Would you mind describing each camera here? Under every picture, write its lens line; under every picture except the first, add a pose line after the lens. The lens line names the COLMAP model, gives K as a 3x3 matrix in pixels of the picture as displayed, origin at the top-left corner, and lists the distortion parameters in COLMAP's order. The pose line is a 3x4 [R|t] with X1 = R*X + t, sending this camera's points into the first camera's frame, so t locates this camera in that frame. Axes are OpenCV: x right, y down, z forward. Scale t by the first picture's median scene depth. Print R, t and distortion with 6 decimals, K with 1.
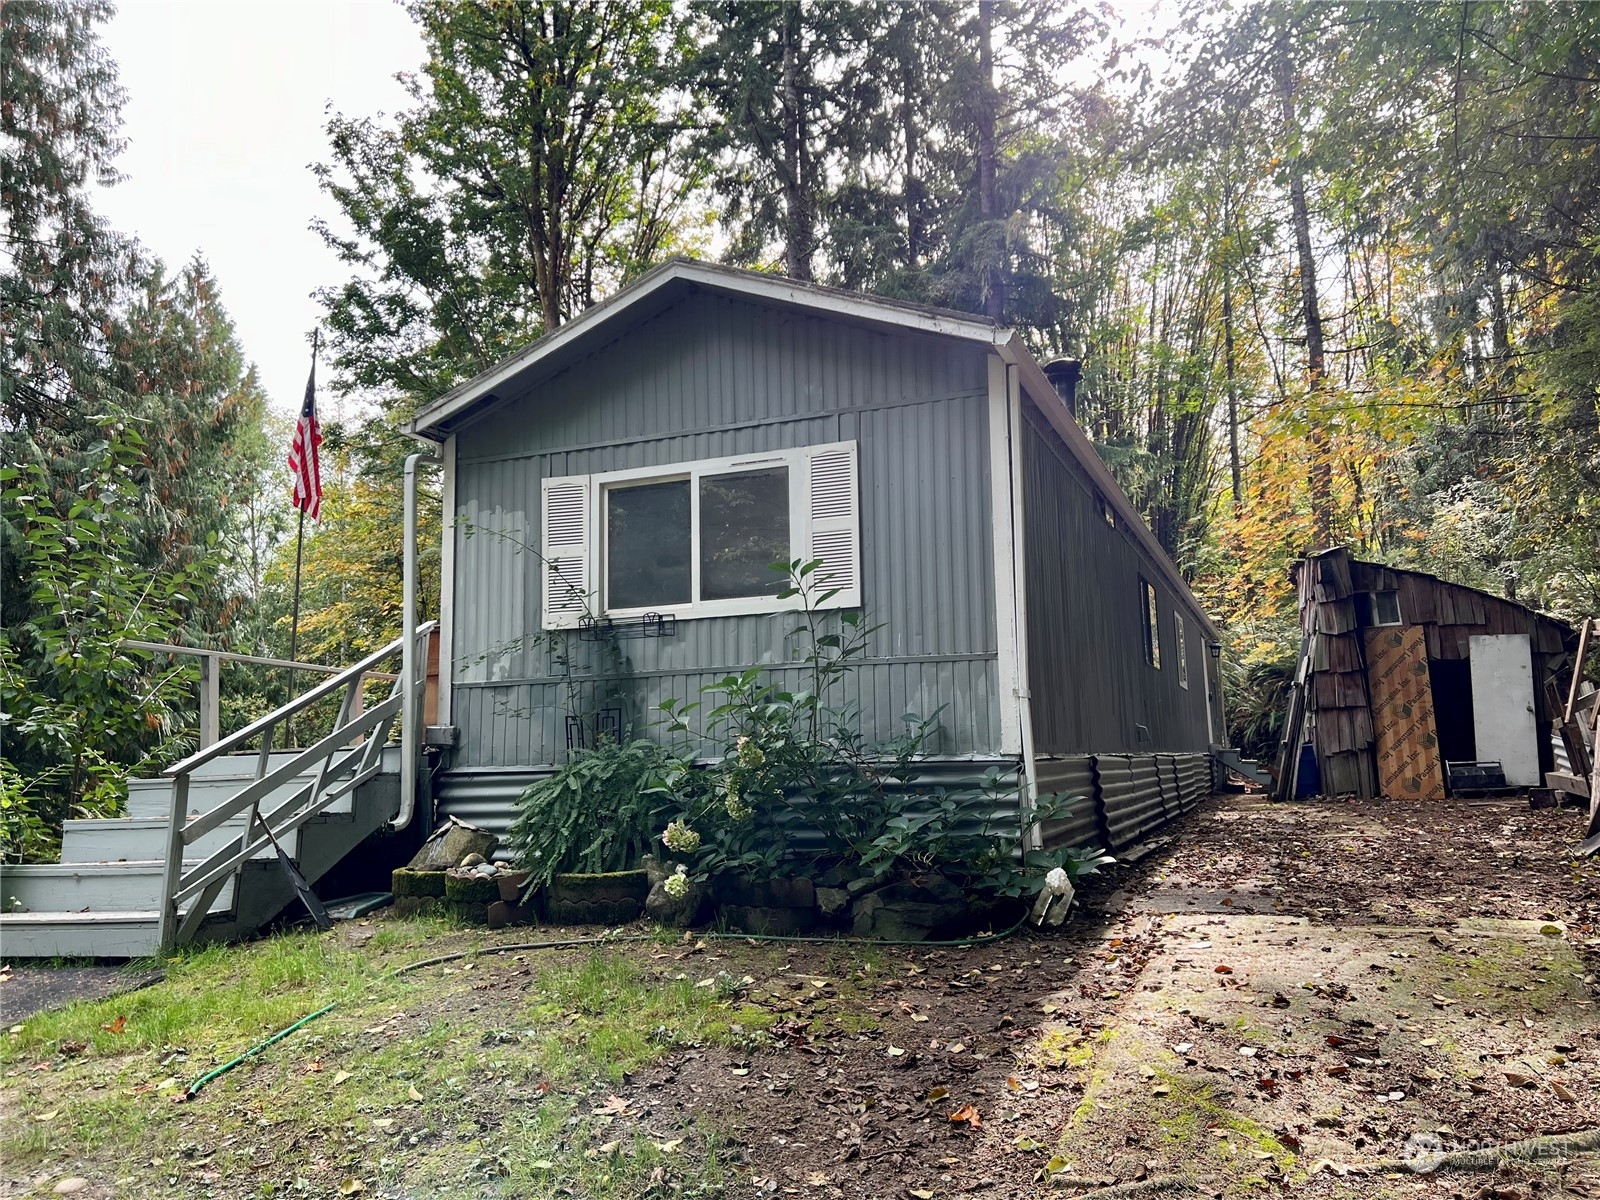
lens RADIAL K [[1204.1, 0, 800.4], [0, 1204.1, 602.7], [0, 0, 1]] dist [0.024363, -0.000324]
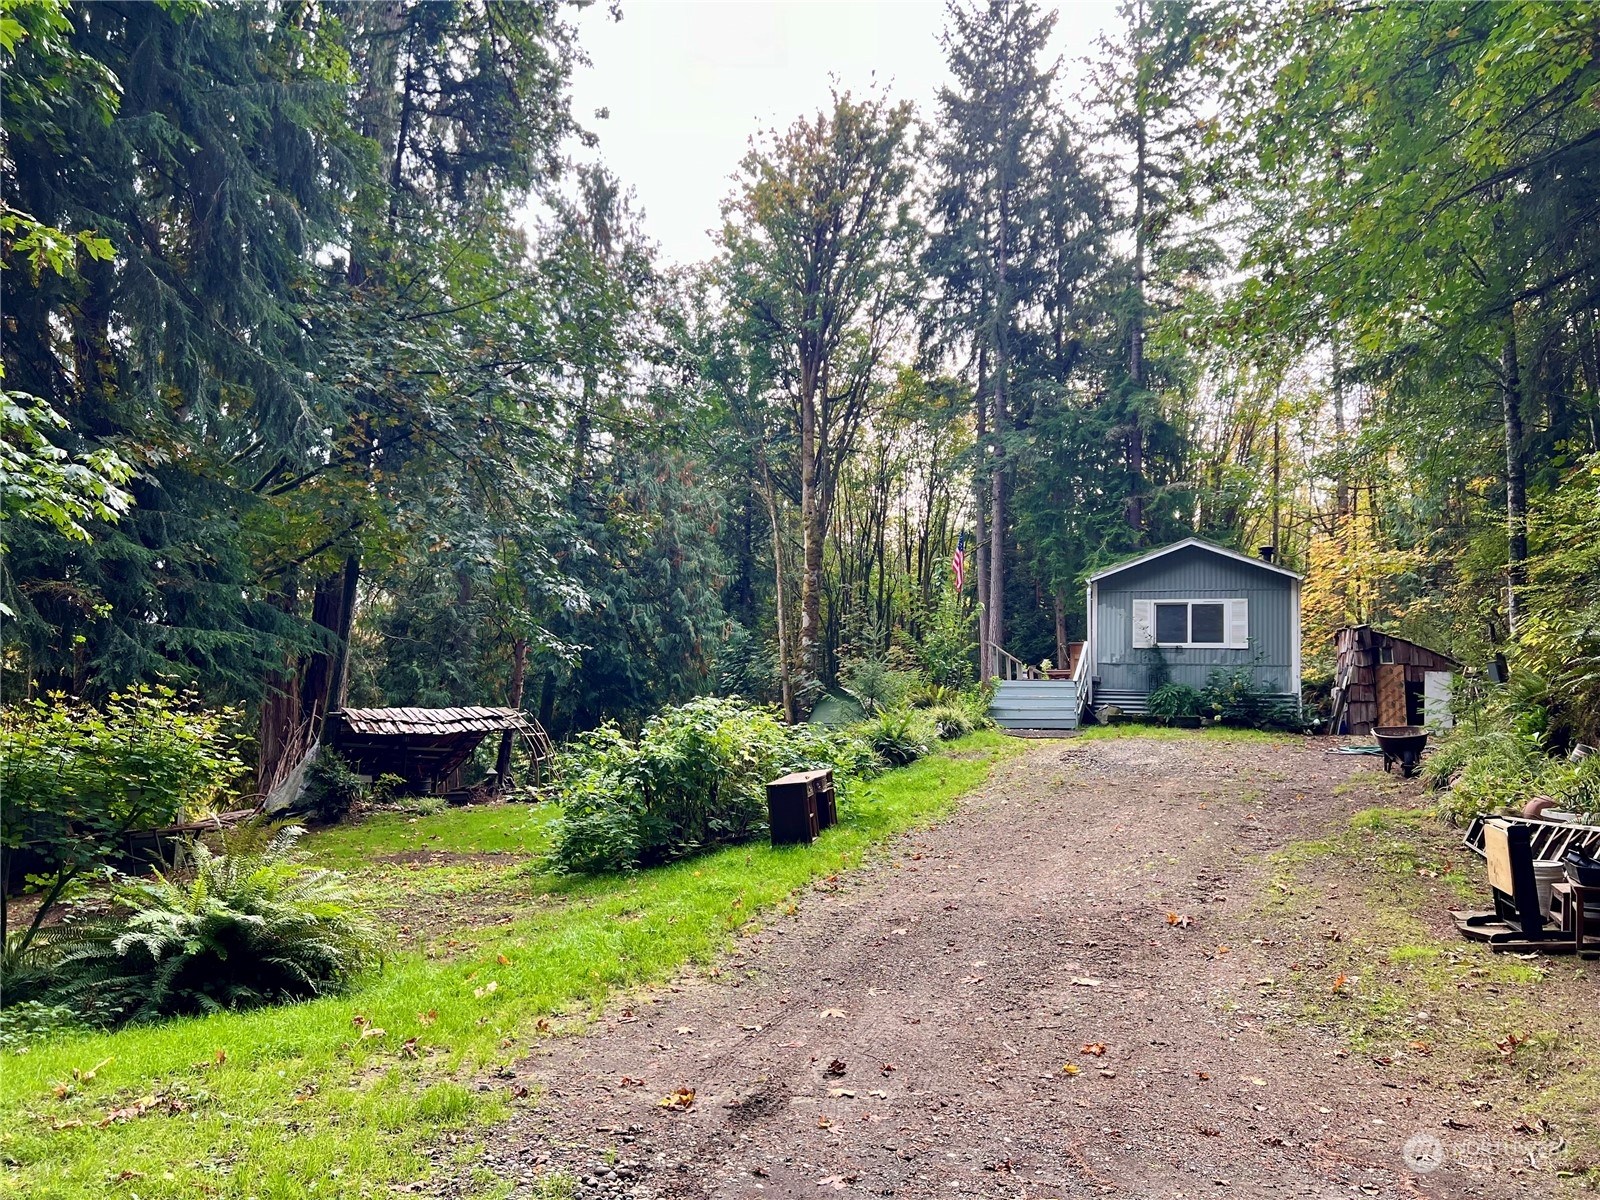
lens RADIAL K [[1204.1, 0, 801.3], [0, 1204.1, 599.3], [0, 0, 1]] dist [0.024363, -0.000324]
pose [[0.997502, 0.067405, 0.021148, -1.147492], [-0.067334, 0.997722, -0.004055, -0.032301], [-0.021373, 0.002621, 0.999768, -2.134969]]
